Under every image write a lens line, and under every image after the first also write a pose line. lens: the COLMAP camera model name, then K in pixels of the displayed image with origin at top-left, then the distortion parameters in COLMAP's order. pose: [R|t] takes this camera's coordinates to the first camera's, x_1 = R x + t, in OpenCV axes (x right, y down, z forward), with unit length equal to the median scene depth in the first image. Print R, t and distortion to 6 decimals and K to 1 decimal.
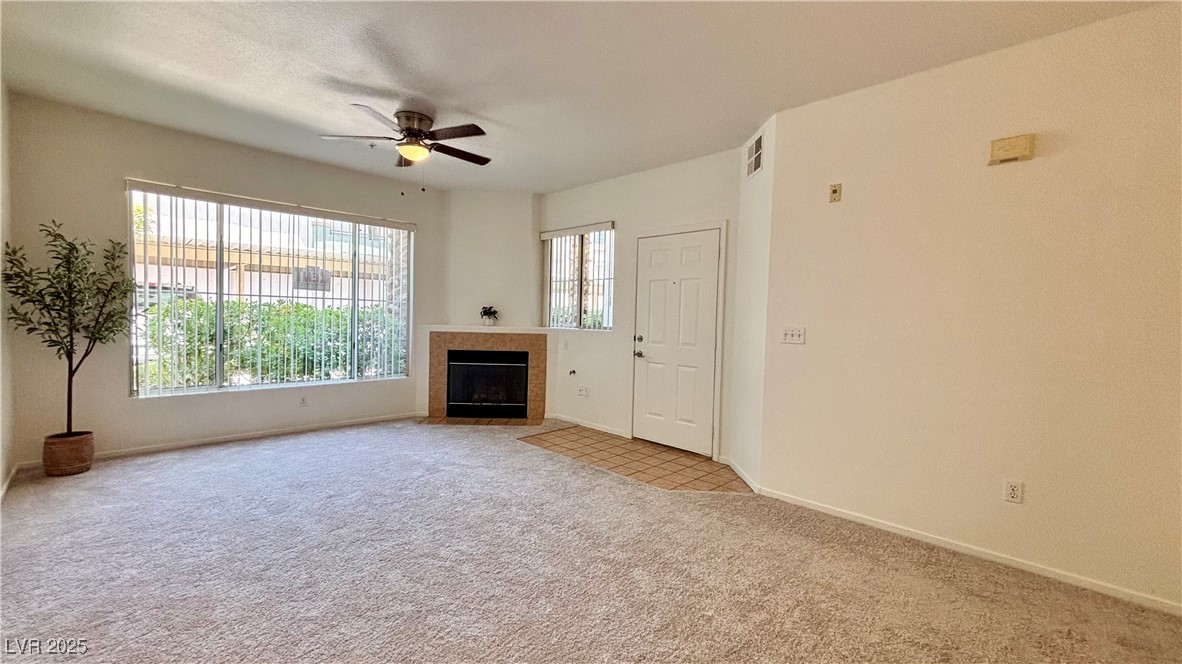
lens RADIAL K [[468.1, 0, 591.0], [0, 468.1, 332.0], [0, 0, 1]] dist [-0.012832, 0.000008]
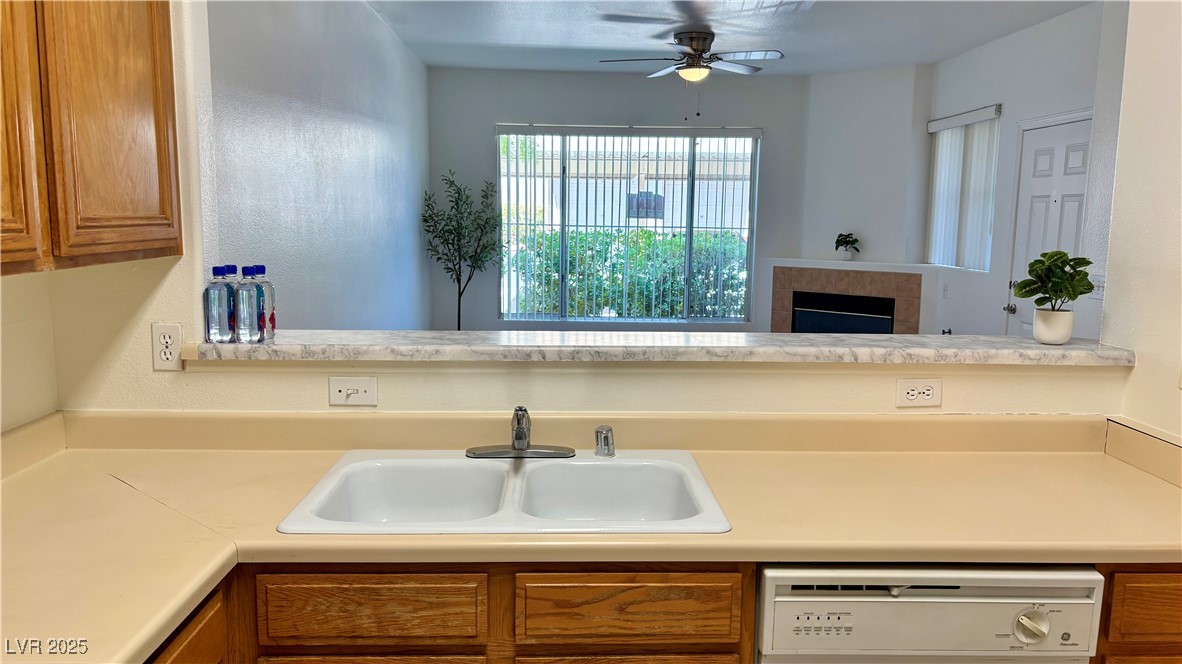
lens RADIAL K [[895.9, 0, 591.0], [0, 895.9, 332.0], [0, 0, 1]] dist [0.003862, 0.003926]
pose [[0.701126, 0.076426, -0.708929, 0.663598], [-0.019030, 0.995891, 0.088542, -0.024005], [0.712783, -0.048588, 0.699700, -0.346795]]
